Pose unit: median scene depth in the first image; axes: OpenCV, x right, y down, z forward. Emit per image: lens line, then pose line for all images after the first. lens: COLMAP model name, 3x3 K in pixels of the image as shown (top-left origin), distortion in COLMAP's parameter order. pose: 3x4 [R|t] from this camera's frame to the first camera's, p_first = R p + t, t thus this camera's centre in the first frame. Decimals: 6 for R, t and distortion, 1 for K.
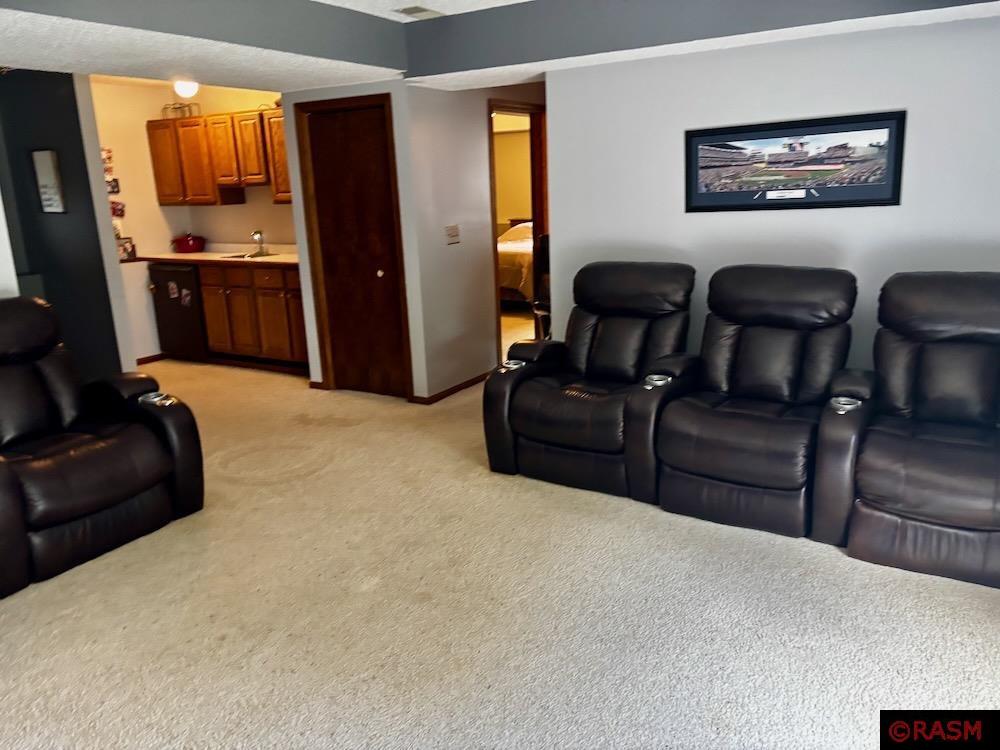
lens RADIAL K [[751.5, 0, 510.6], [0, 751.5, 378.8], [0, 0, 1]] dist [0.061716, -0.060412]
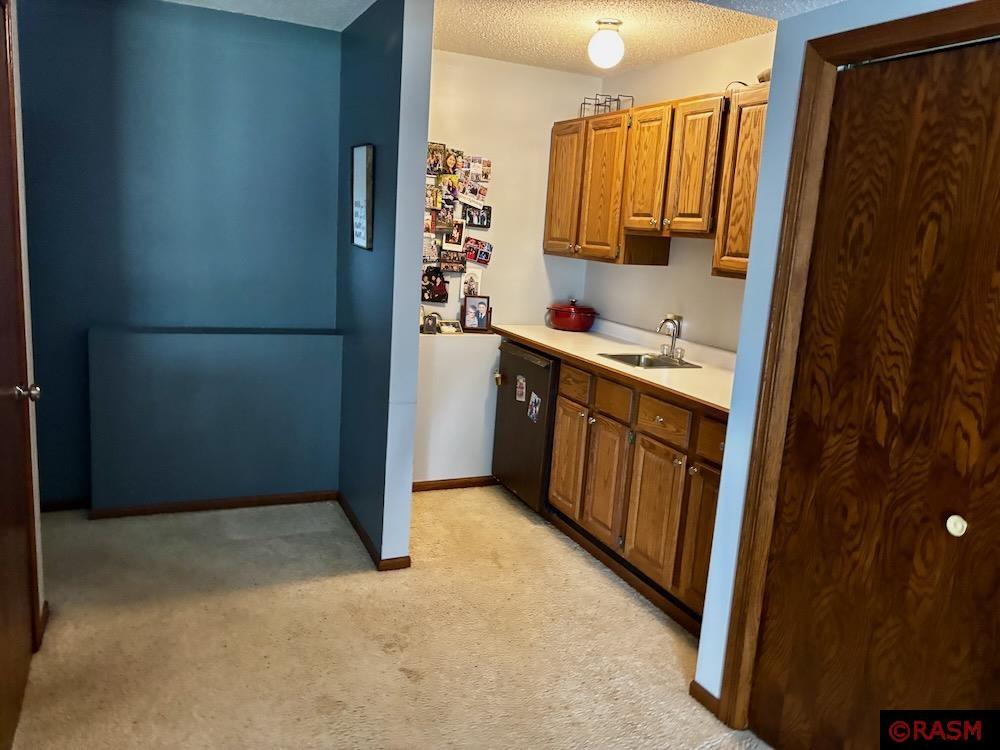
lens RADIAL K [[766.0, 0, 504.7], [0, 766.0, 356.5], [0, 0, 1]] dist [0.065180, -0.169949]
pose [[0.826929, 0.184500, -0.531177, -0.140426], [-0.237689, 0.970786, -0.032835, -0.125055], [0.509601, 0.153407, 0.846625, 0.491674]]
